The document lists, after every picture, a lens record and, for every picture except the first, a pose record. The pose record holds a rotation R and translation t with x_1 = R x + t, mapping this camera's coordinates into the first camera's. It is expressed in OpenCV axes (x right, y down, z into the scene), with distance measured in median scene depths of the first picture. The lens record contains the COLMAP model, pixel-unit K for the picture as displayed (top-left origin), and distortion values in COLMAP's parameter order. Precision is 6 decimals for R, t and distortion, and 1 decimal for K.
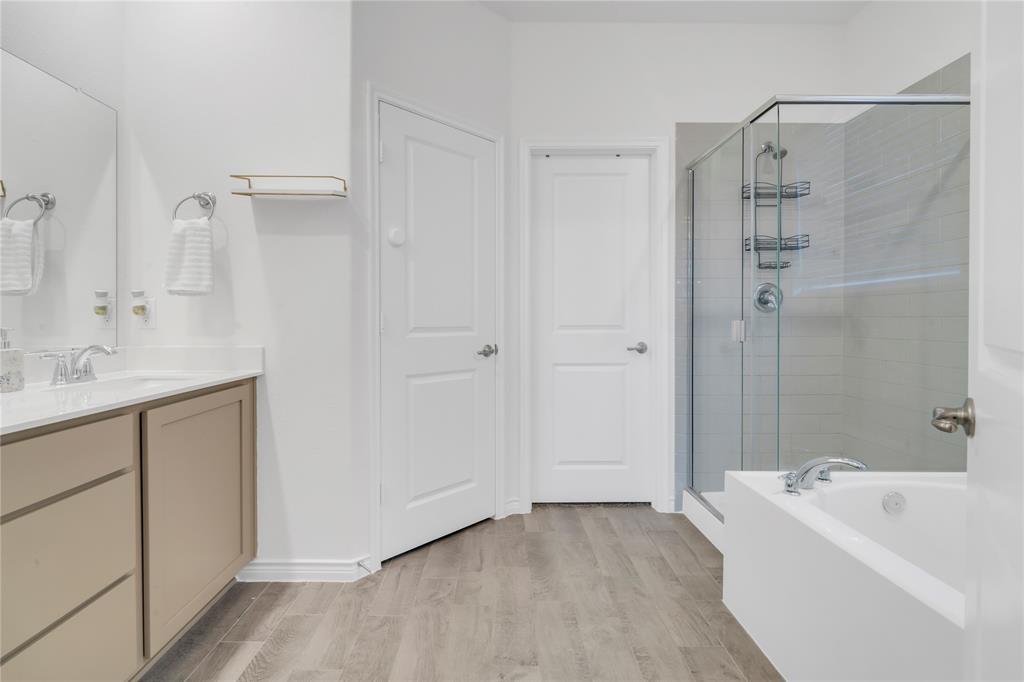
lens RADIAL K [[483.5, 0, 509.6], [0, 483.5, 322.0], [0, 0, 1]] dist [0.000797, -0.000694]
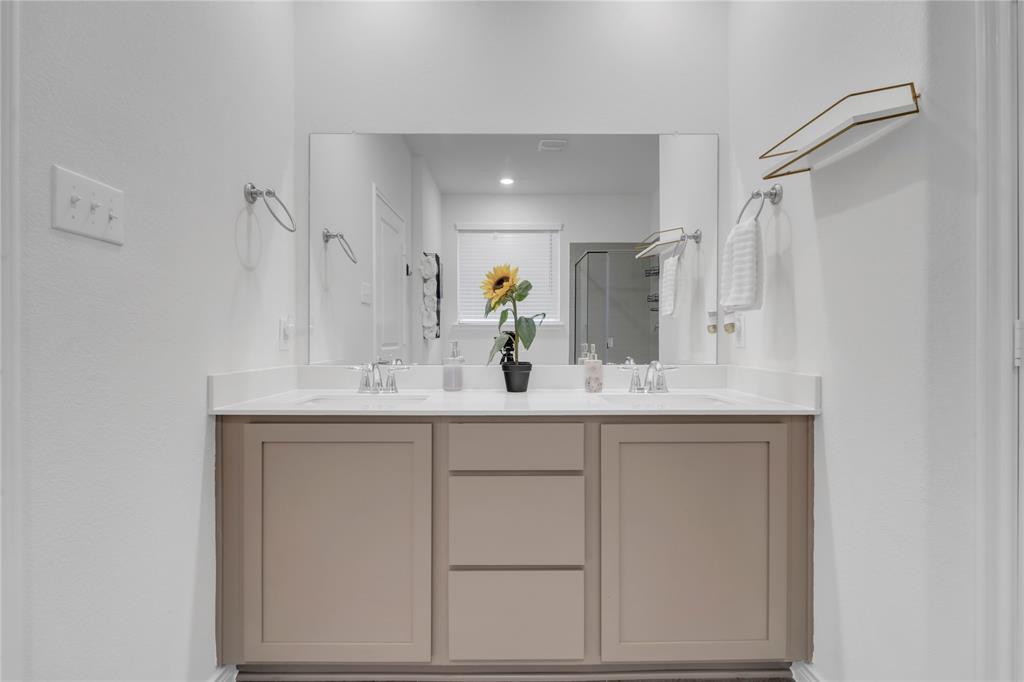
lens RADIAL K [[485.2, 0, 507.5], [0, 485.2, 339.6], [0, 0, 1]] dist [-0.000653, -0.000617]
pose [[-0.010271, 0.001955, -0.999945, 0.228731], [-0.002424, 0.999995, 0.001980, -0.002307], [0.999944, 0.002444, -0.010267, 0.588040]]
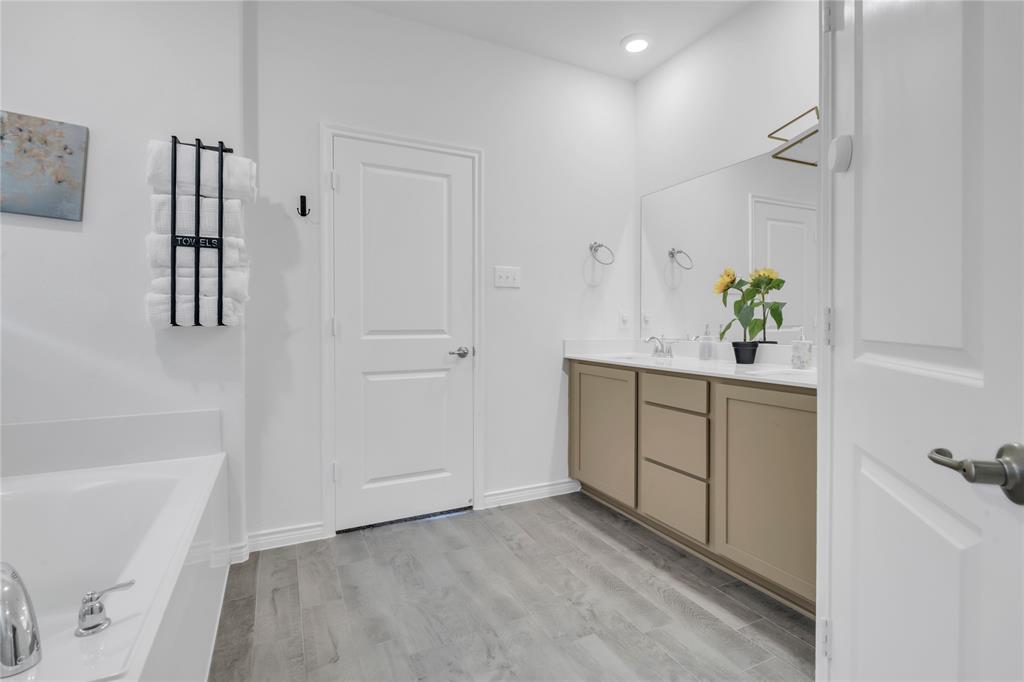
lens RADIAL K [[483.5, 0, 509.6], [0, 483.5, 322.0], [0, 0, 1]] dist [0.000797, -0.000694]
pose [[-0.911518, 0.004253, -0.411239, 0.319684], [0.003493, 0.999991, 0.002600, -0.008451], [0.411246, 0.000933, -0.911524, 1.524157]]
